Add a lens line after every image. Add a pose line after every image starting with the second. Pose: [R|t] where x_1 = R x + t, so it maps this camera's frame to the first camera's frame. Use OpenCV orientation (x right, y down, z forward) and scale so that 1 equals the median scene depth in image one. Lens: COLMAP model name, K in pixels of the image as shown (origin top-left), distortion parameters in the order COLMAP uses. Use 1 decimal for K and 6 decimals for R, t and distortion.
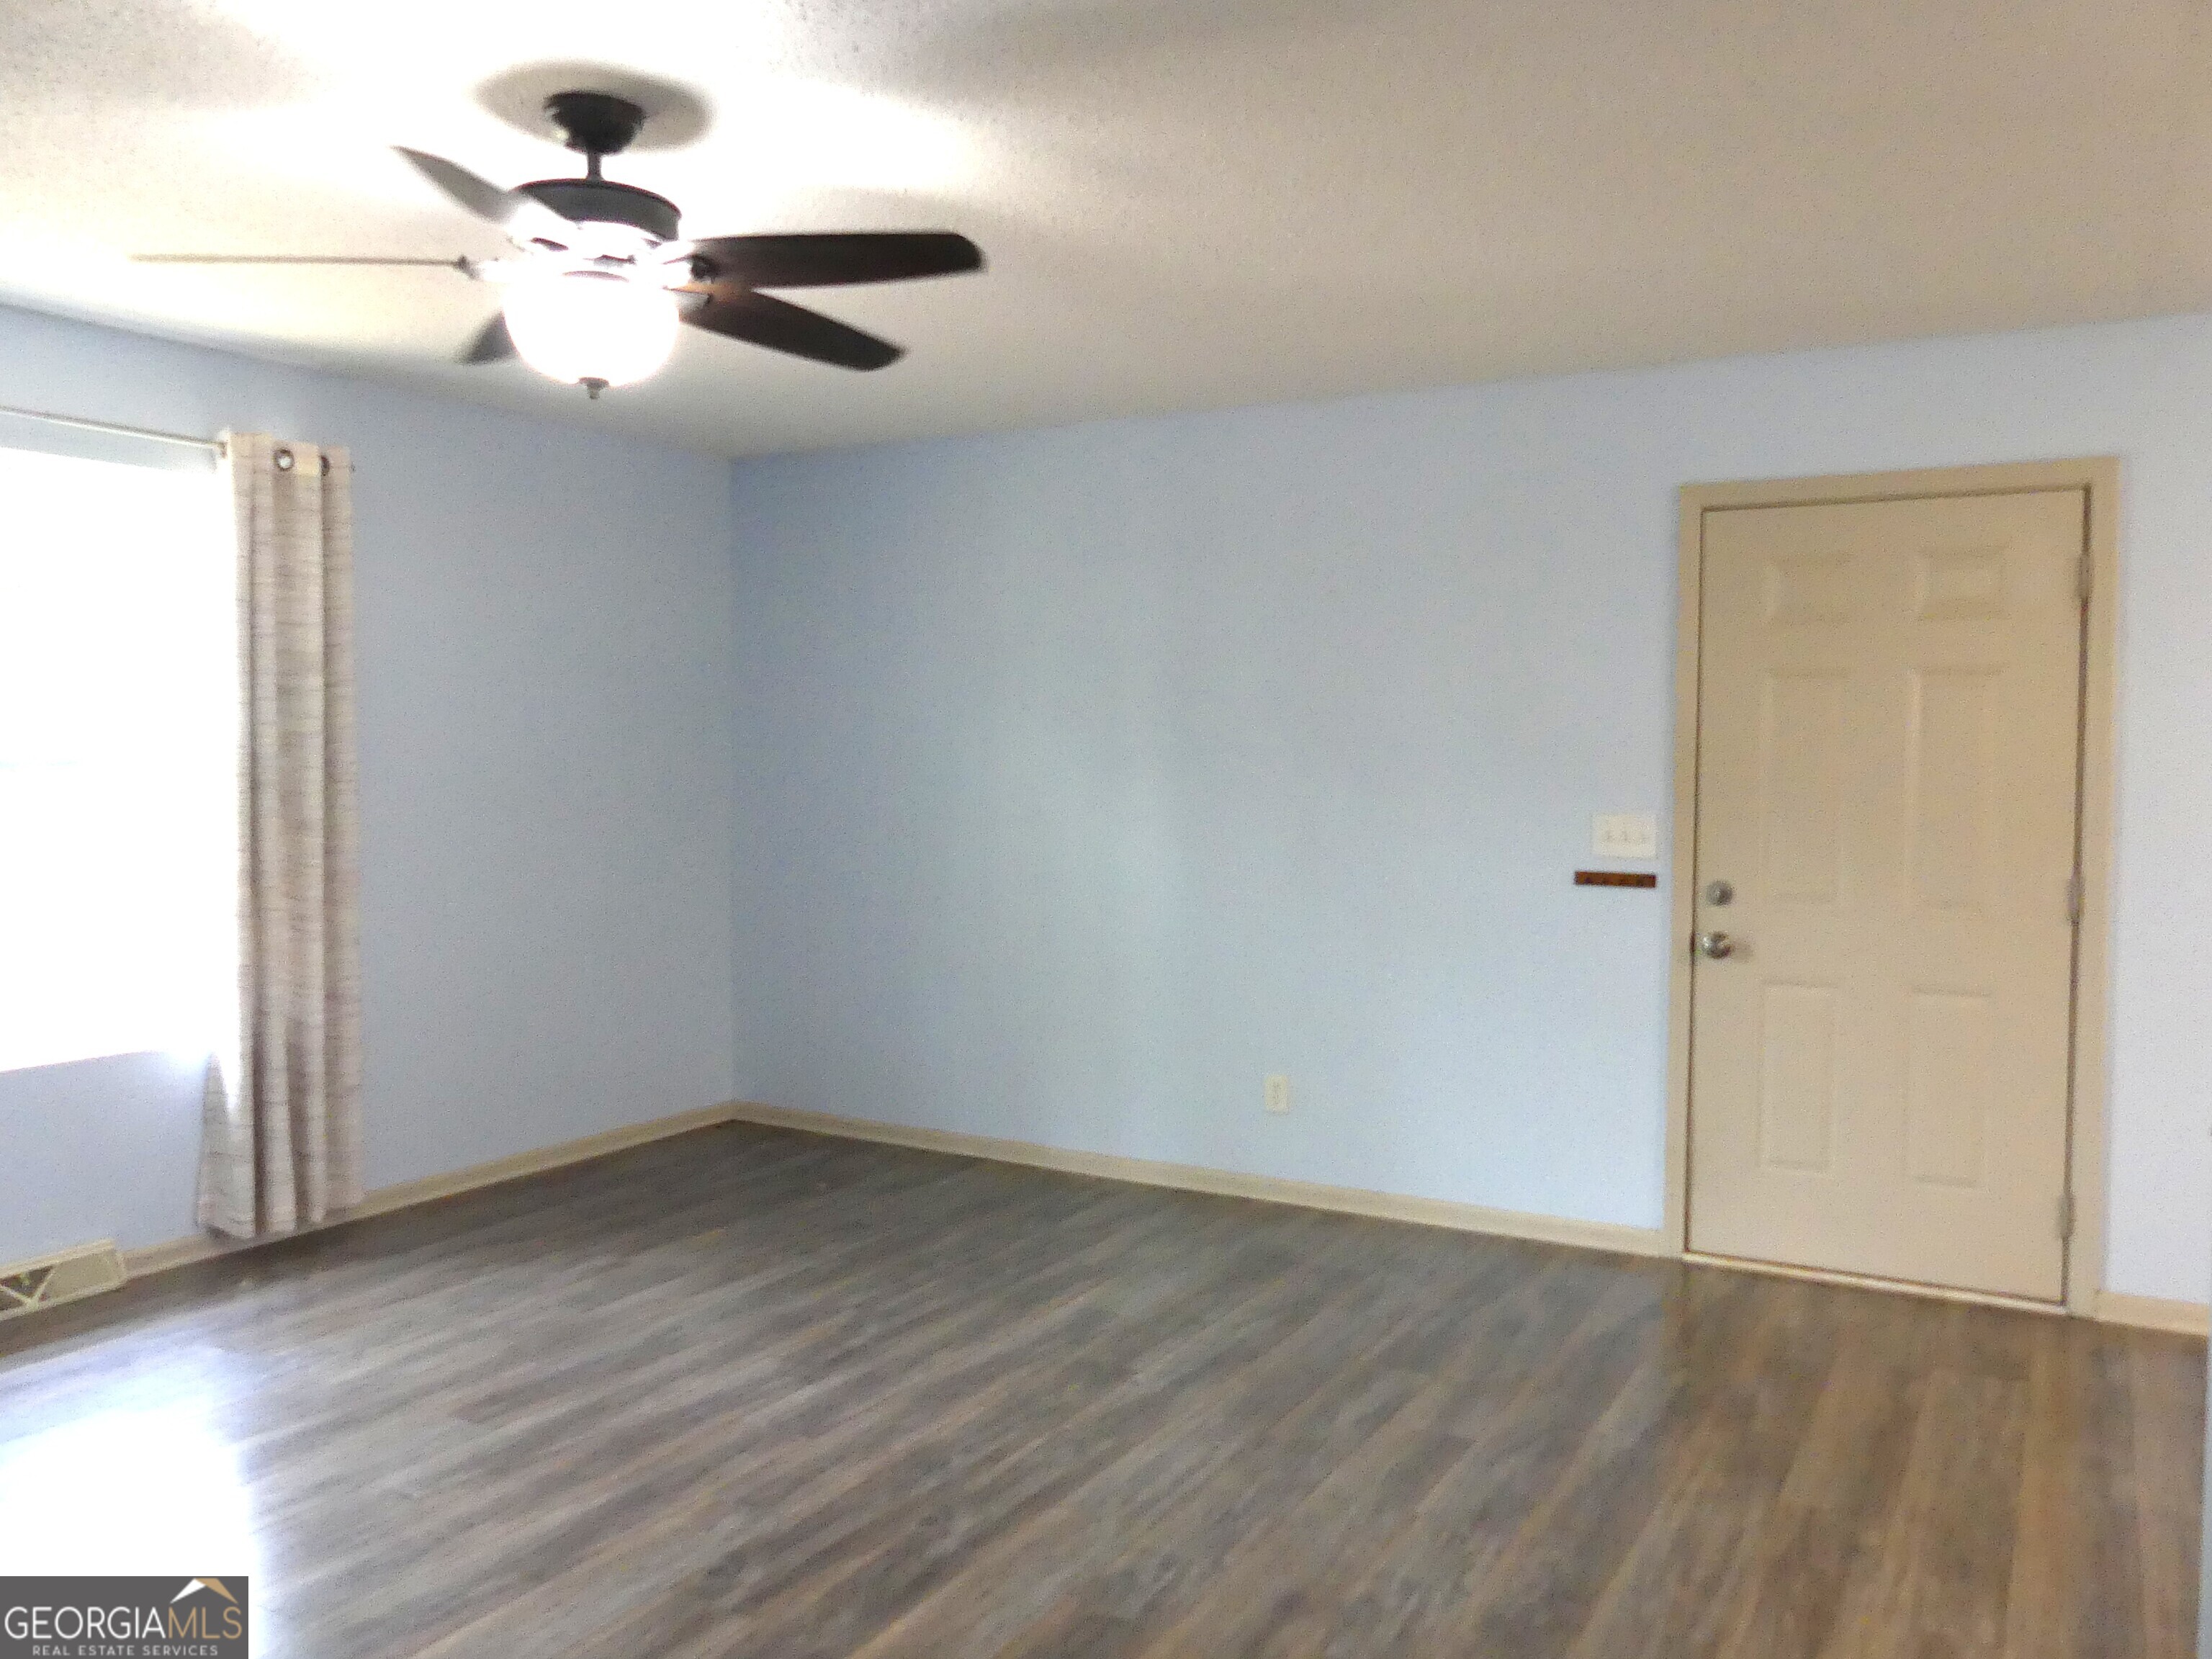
lens RADIAL K [[1675.5, 0, 1155.9], [0, 1675.5, 828.4], [0, 0, 1]] dist [-0.054870, 0.053157]
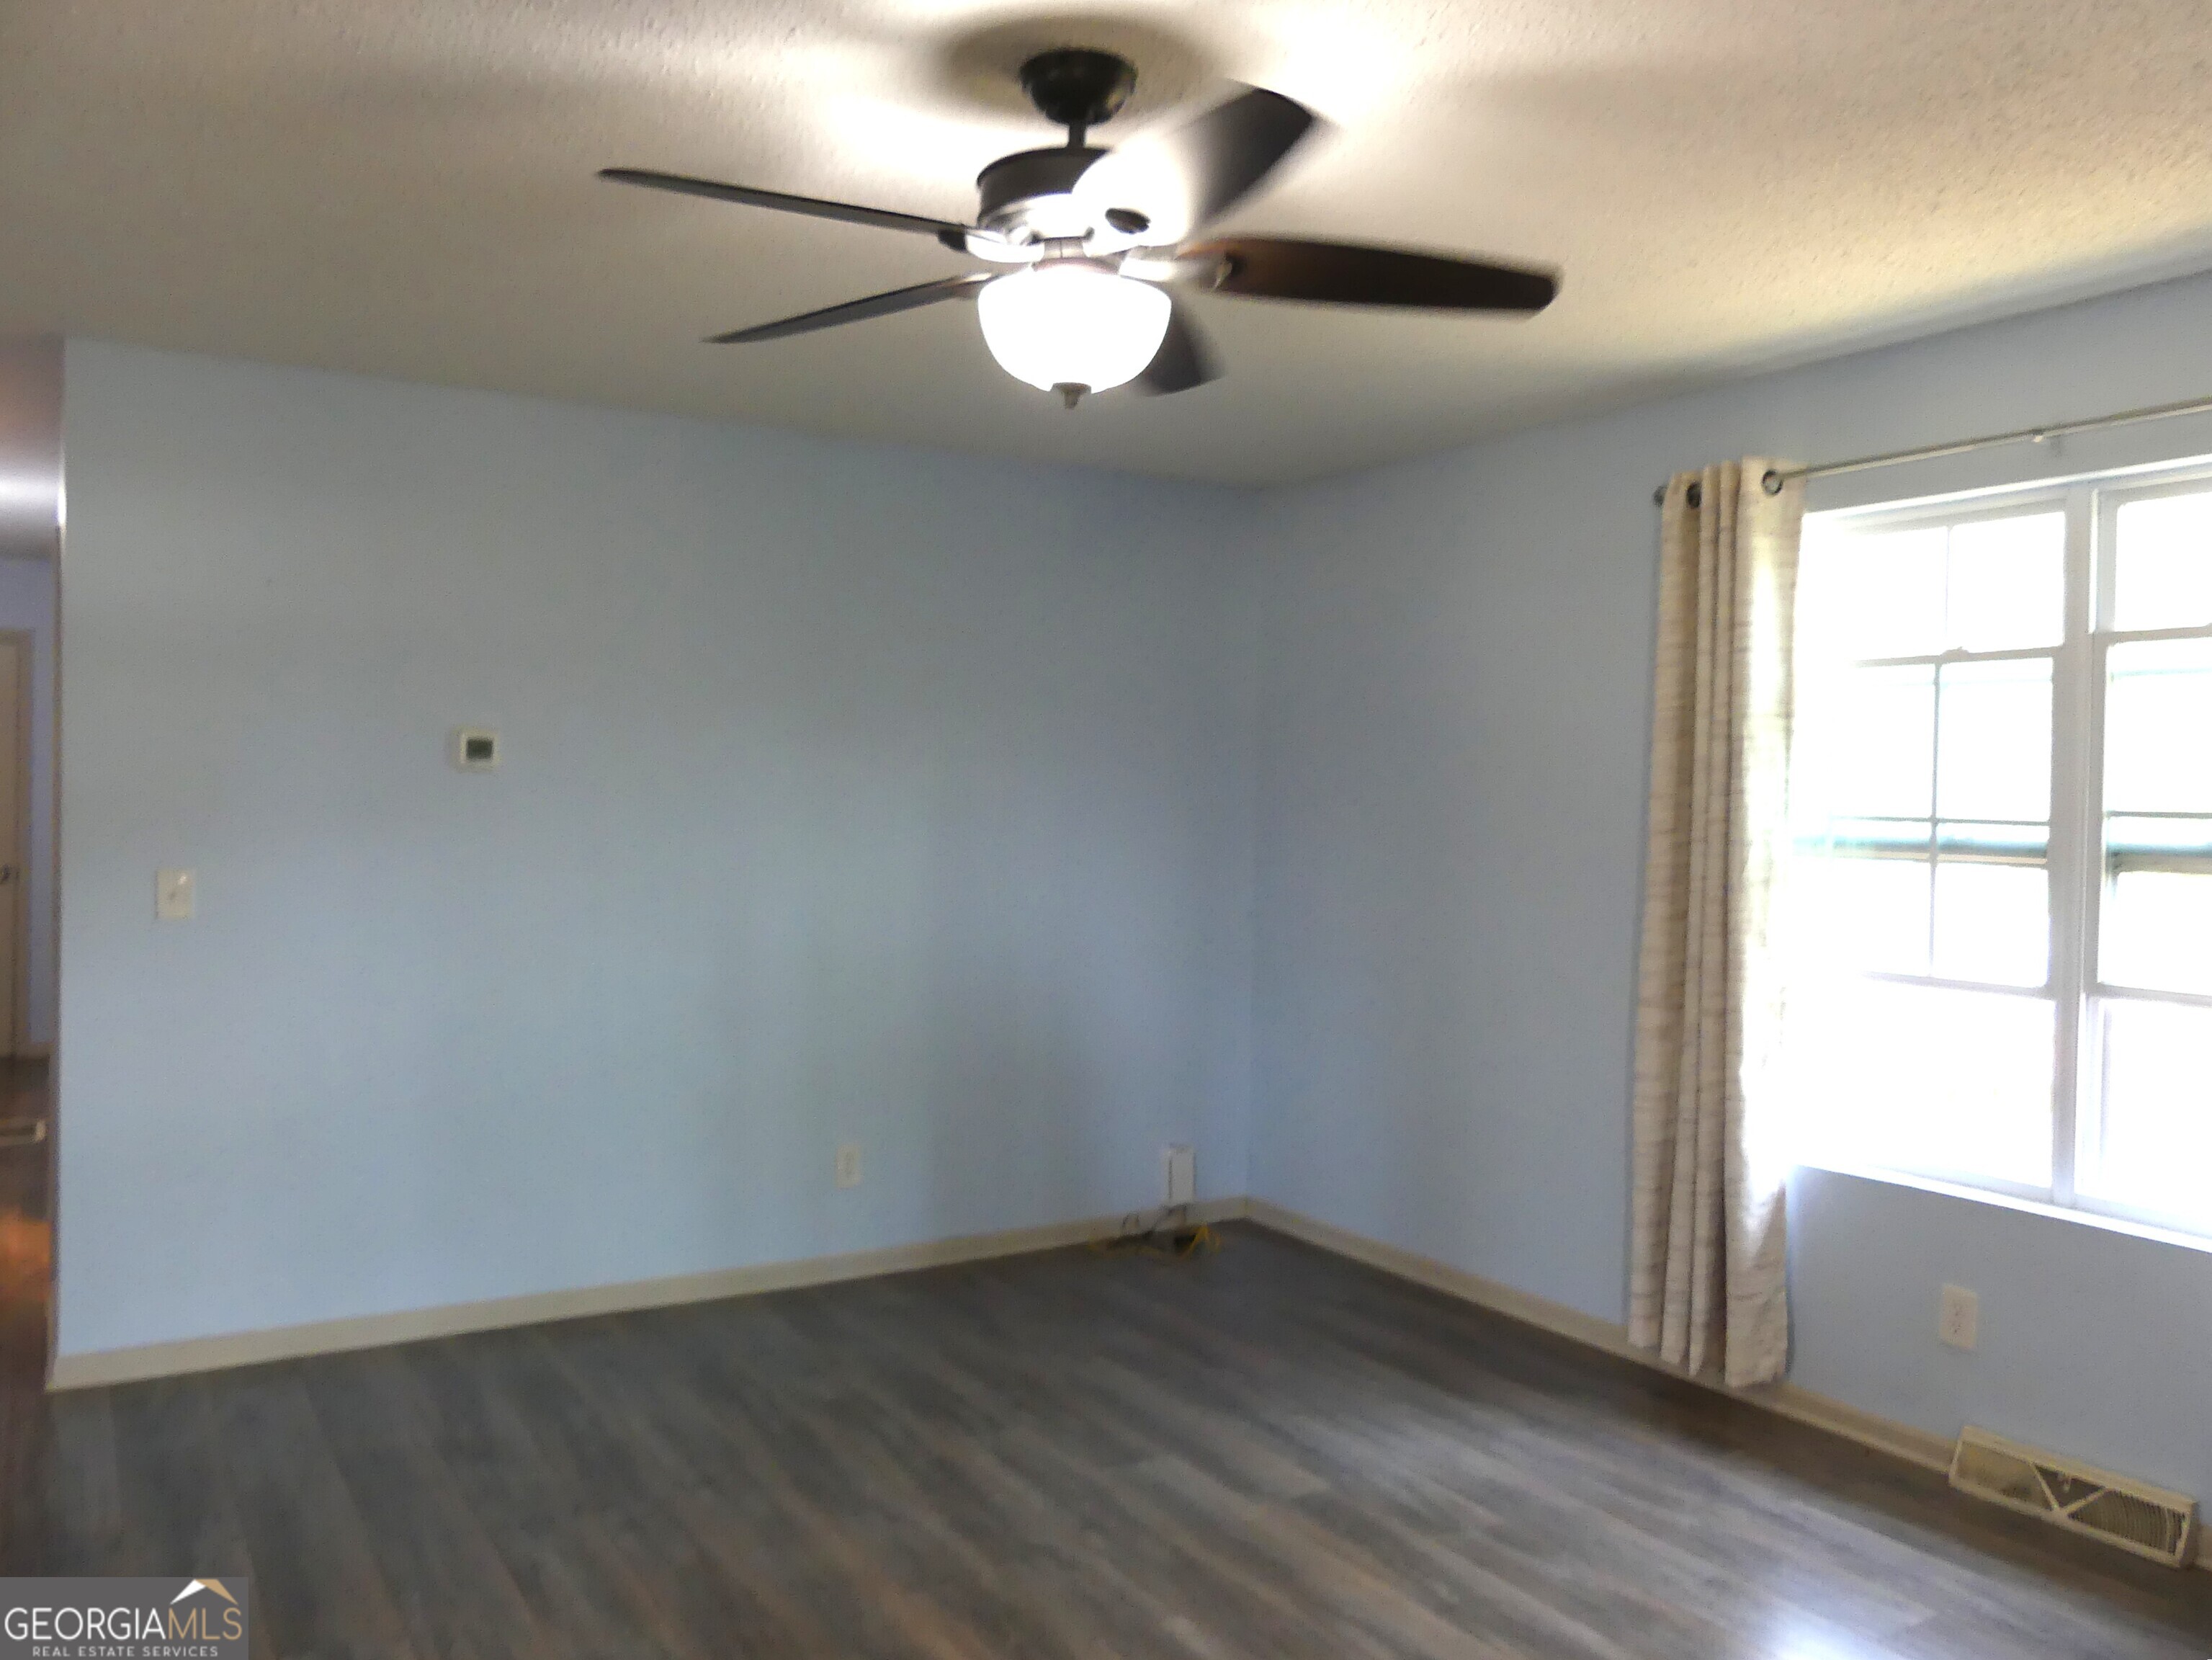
lens RADIAL K [[1711.4, 0, 1113.6], [0, 1711.4, 847.6], [0, 0, 1]] dist [-0.014647, -0.000683]
pose [[-0.475107, 0.007641, -0.879895, 0.243999], [-0.062022, 0.997184, 0.042149, -0.040748], [0.877740, 0.074598, -0.473295, 0.855639]]
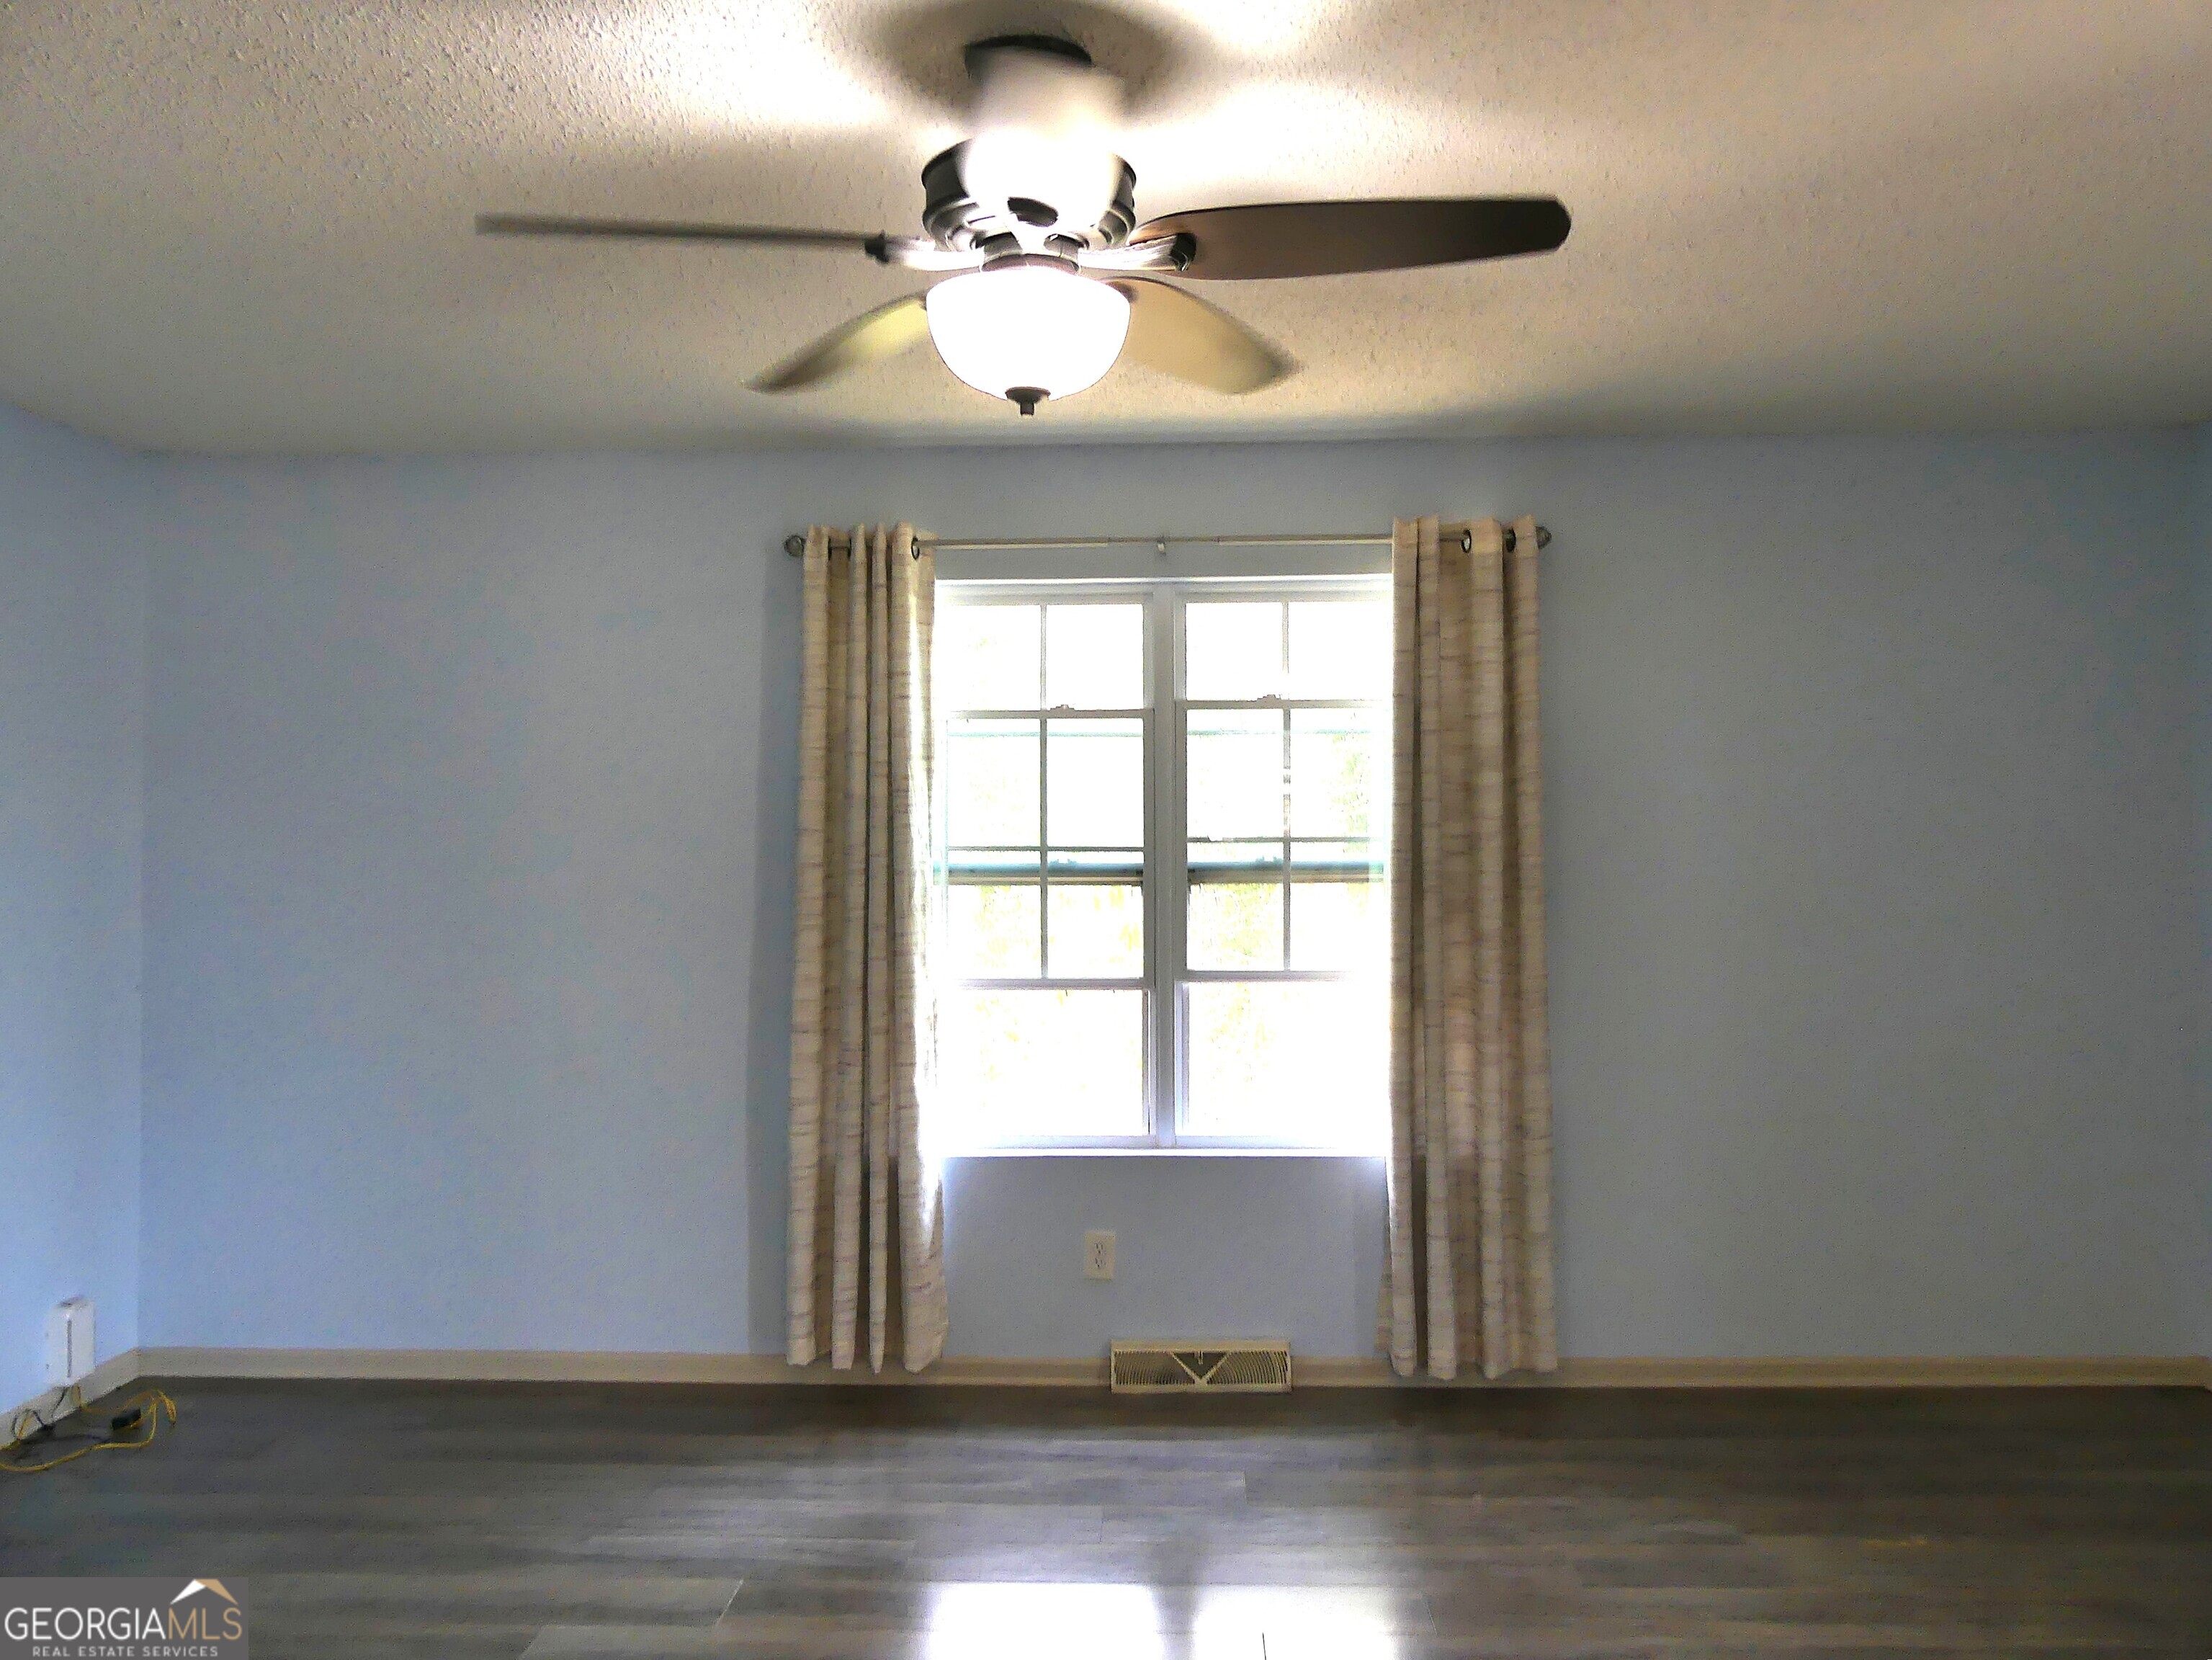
lens RADIAL K [[1711.4, 0, 1113.6], [0, 1711.4, 847.6], [0, 0, 1]] dist [-0.014647, -0.000683]
pose [[0.465997, -0.008529, -0.884745, 0.226523], [-0.032607, 0.999109, -0.026805, -0.018837], [0.884185, 0.041340, 0.465304, 0.384710]]
